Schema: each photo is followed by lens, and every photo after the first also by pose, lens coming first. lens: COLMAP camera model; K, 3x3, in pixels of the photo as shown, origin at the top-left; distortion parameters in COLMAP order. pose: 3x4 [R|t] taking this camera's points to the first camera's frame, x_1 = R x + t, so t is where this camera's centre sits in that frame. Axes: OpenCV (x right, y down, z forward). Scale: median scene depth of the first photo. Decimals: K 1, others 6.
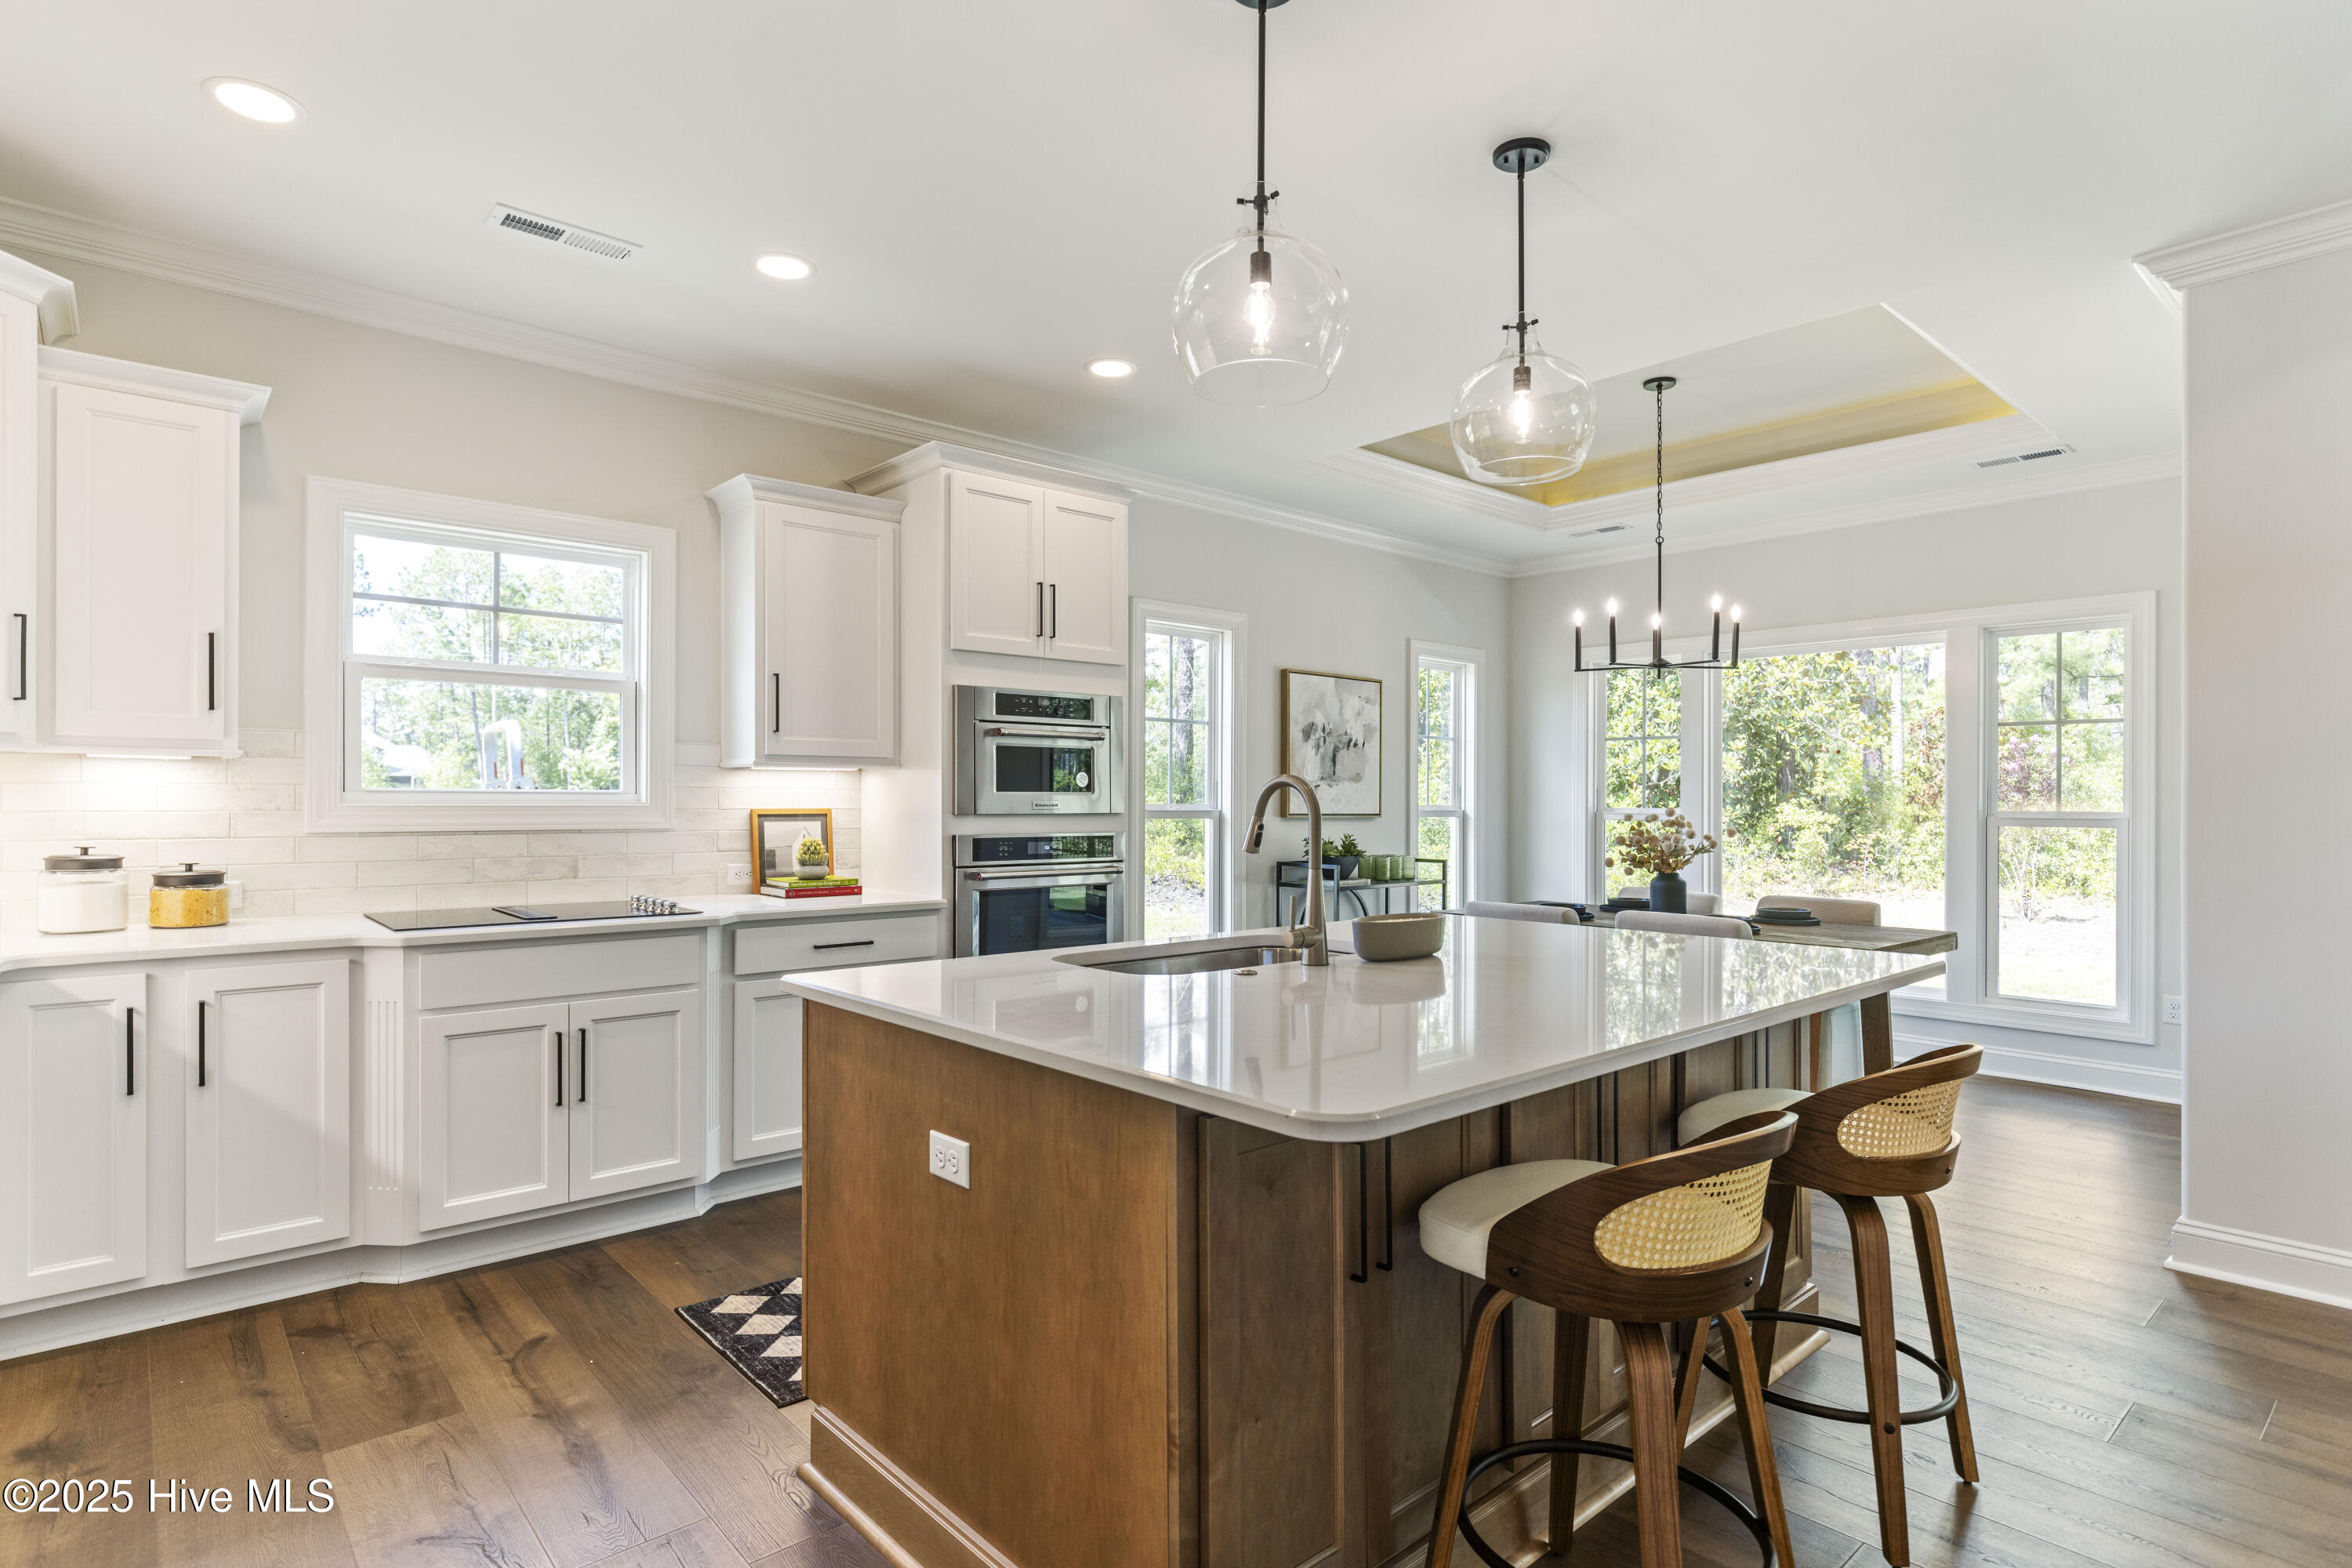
lens RADIAL K [[1197.1, 0, 1178.5], [0, 1197.1, 796.3], [0, 0, 1]] dist [-0.001623, -0.000655]
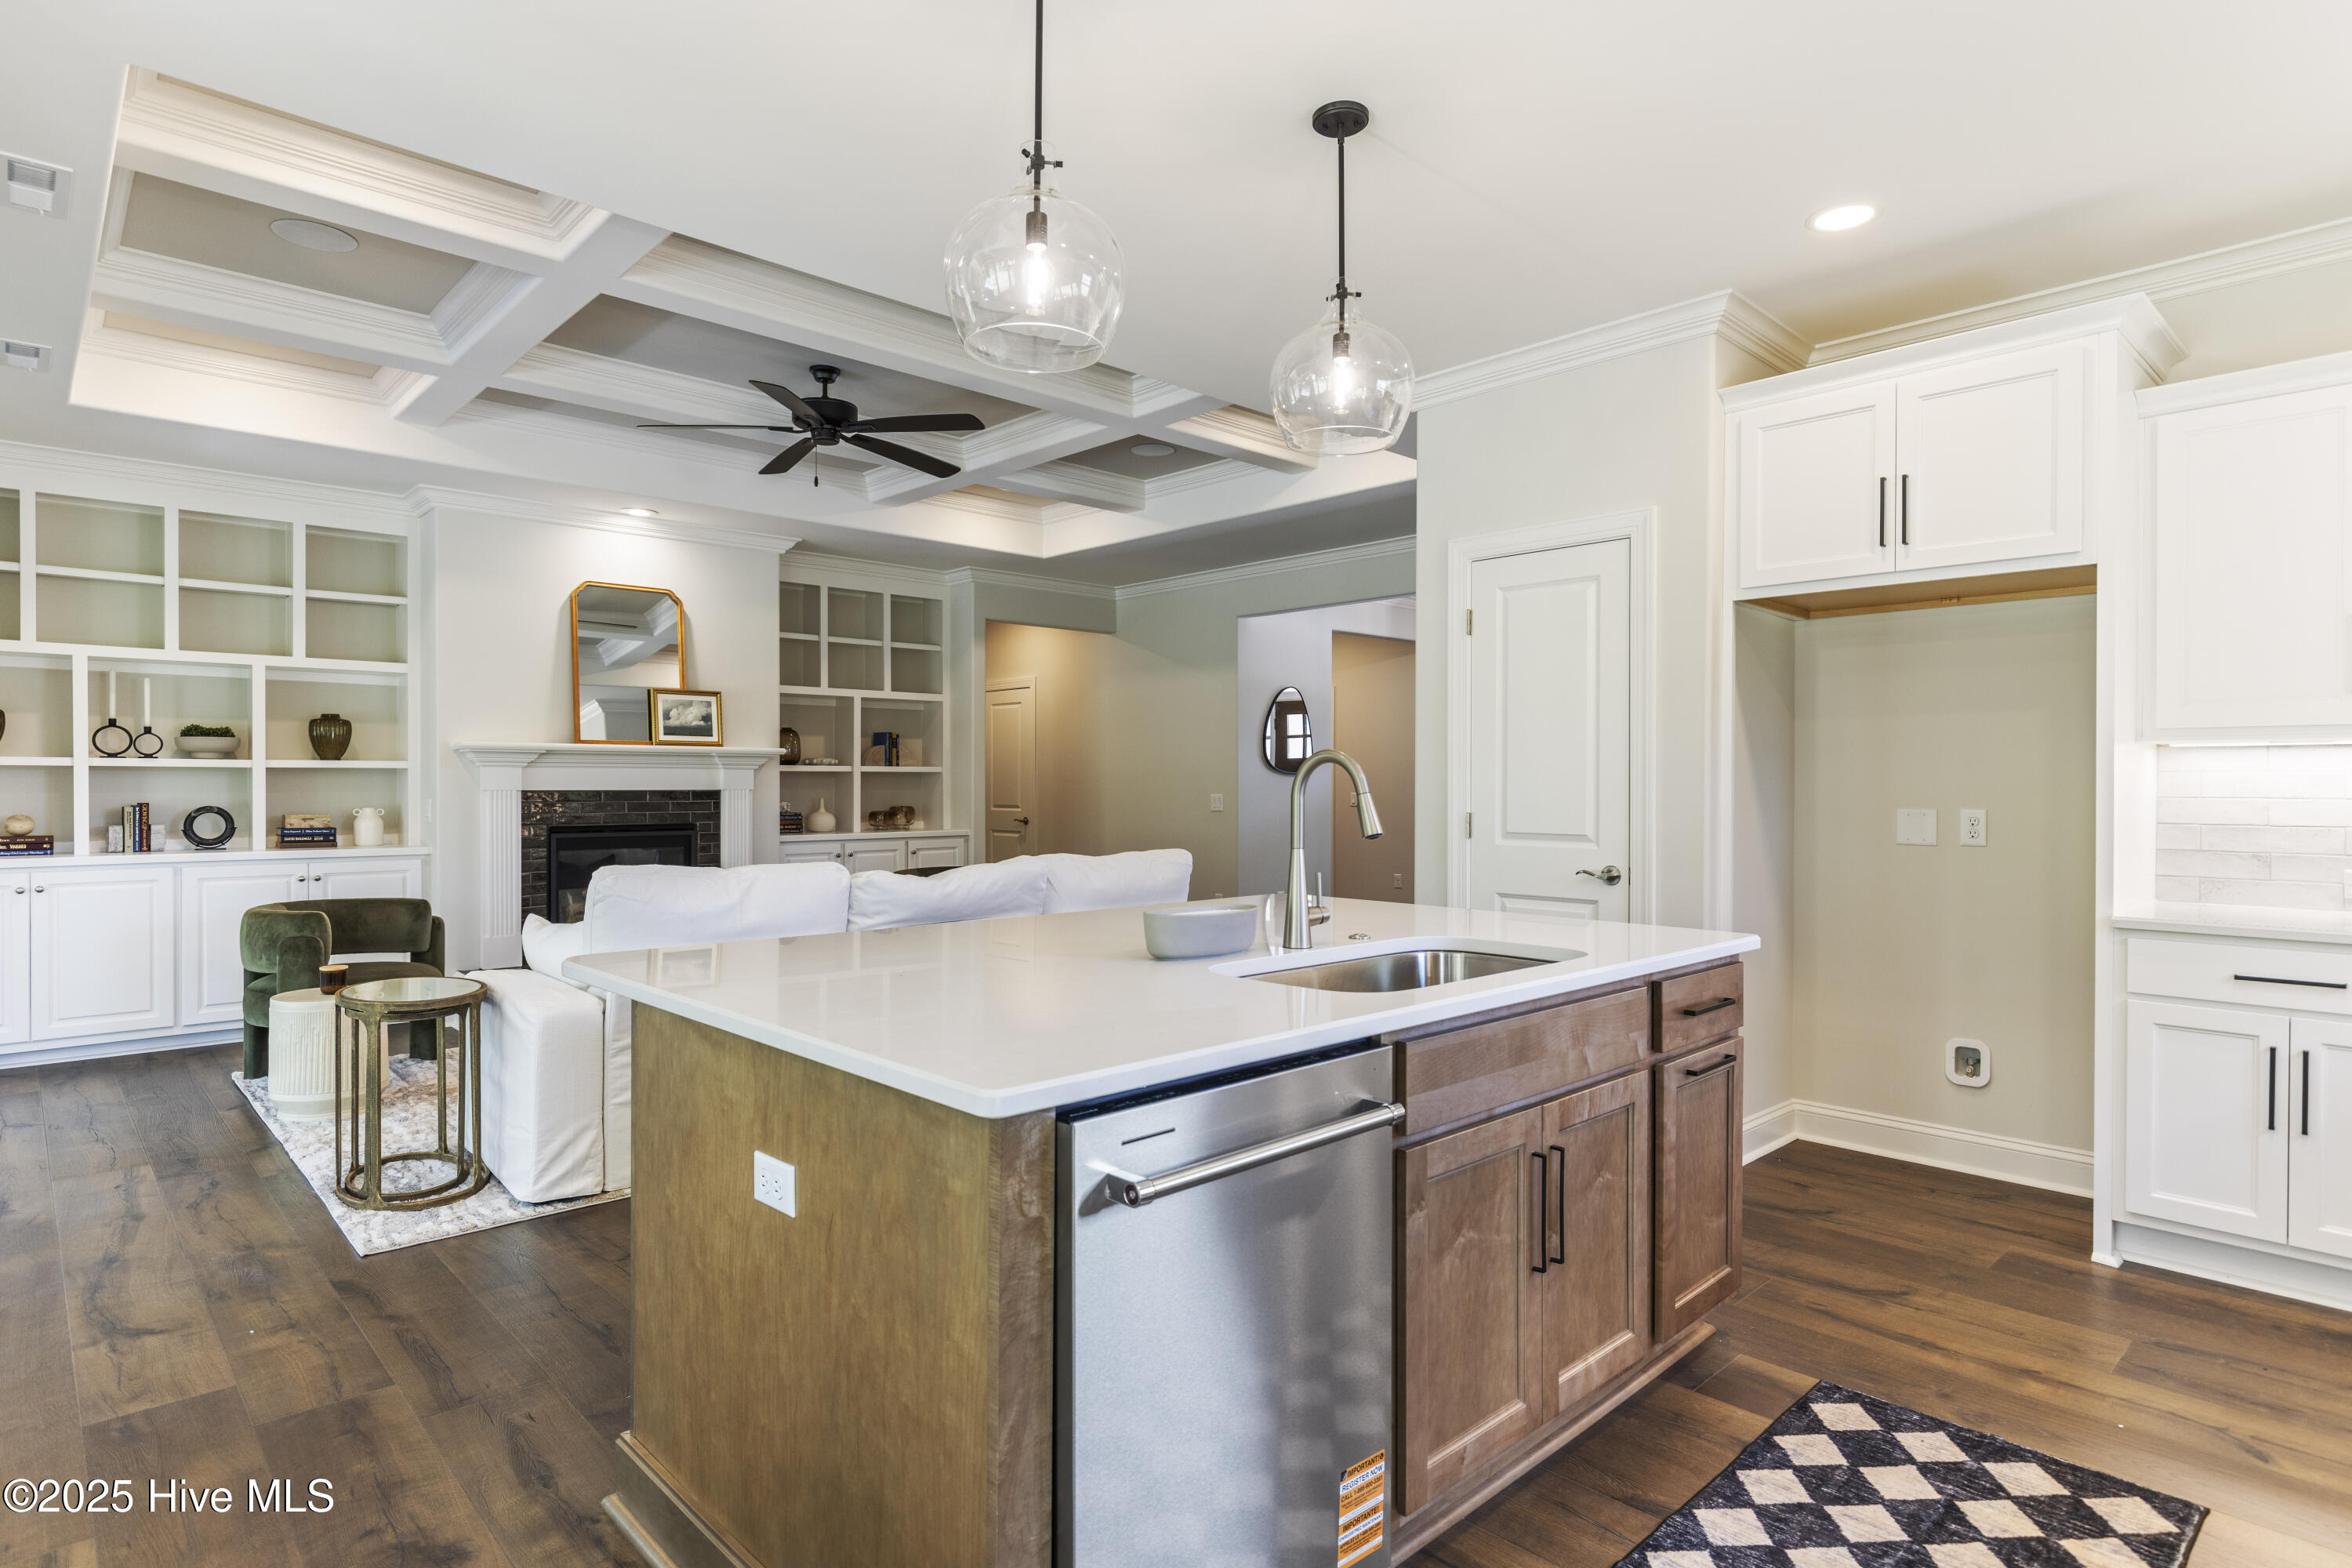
lens RADIAL K [[1245.4, 0, 1160.8], [0, 1245.4, 793.9], [0, 0, 1]] dist [-0.002570, 0.000463]
pose [[-0.999636, -0.004706, -0.026561, 0.143798], [-0.004834, 0.999977, 0.004784, 0.006016], [0.026537, 0.004910, -0.999636, 1.141299]]
